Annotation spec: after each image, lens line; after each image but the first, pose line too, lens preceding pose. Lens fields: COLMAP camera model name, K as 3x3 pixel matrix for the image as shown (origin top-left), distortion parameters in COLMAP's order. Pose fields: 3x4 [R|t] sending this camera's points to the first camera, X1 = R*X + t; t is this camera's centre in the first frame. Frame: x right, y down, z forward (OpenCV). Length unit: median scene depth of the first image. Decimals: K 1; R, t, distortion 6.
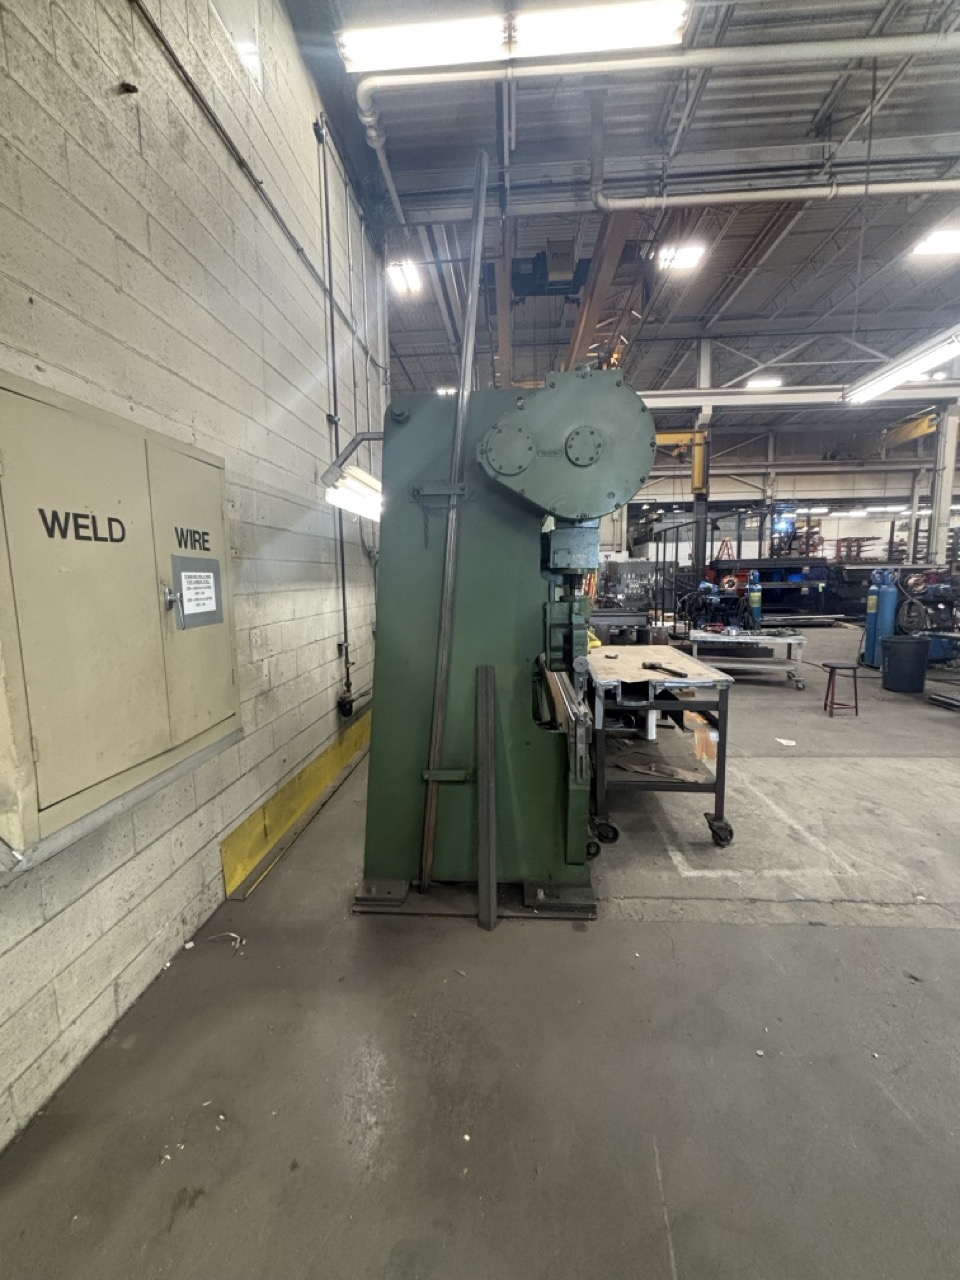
lens RADIAL K [[520.8, 0, 480.0], [0, 520.8, 640.0], [0, 0, 1]] dist [-0.002251, -0.000333]
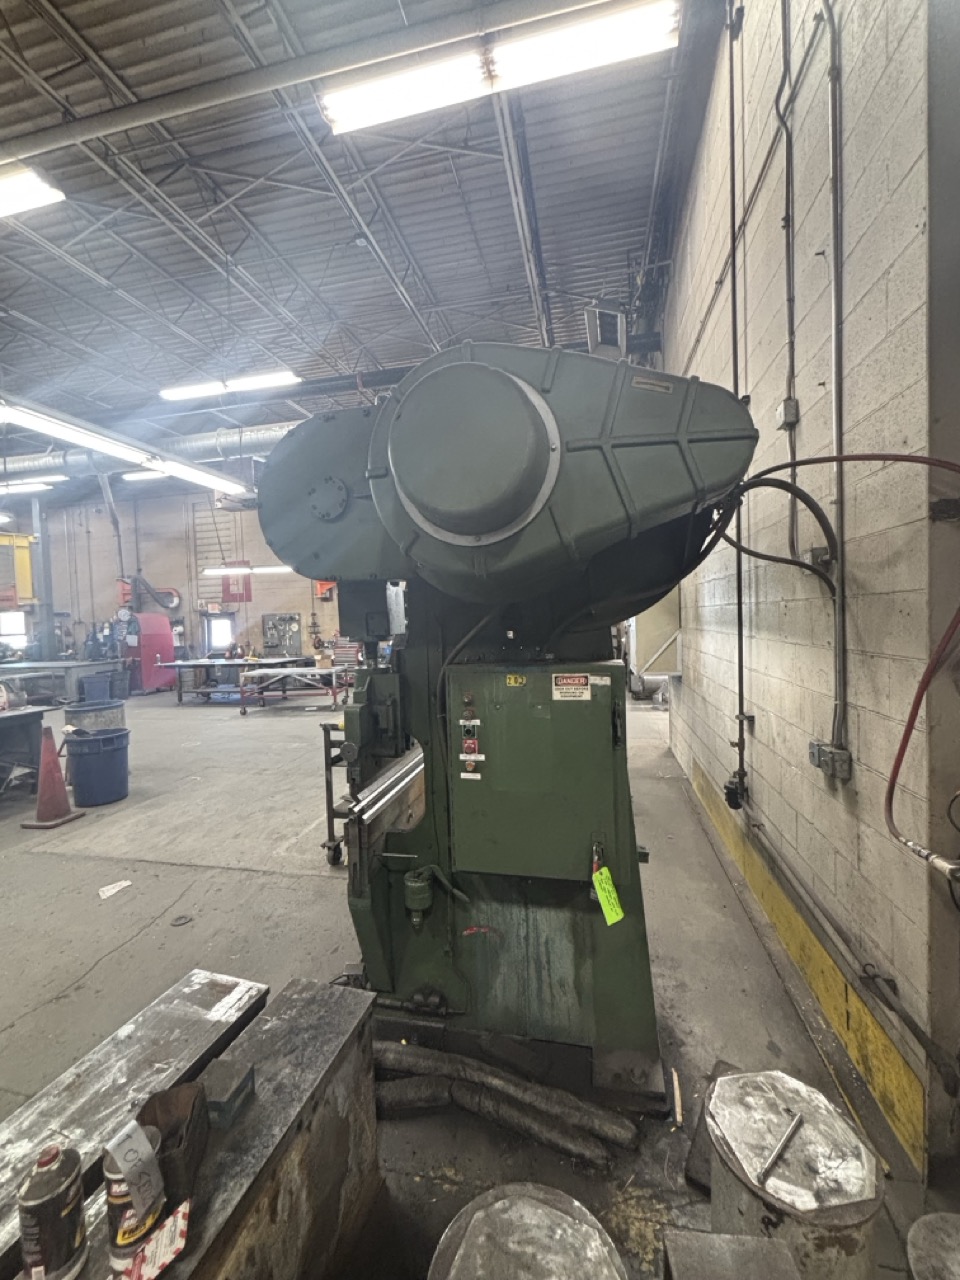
lens RADIAL K [[520.8, 0, 480.0], [0, 520.8, 640.0], [0, 0, 1]] dist [-0.002251, -0.000333]
pose [[-0.987338, 0.043524, 0.152544, -0.024763], [0.068757, 0.984016, 0.164269, -0.281317], [-0.142956, 0.172677, -0.974549, 2.051708]]
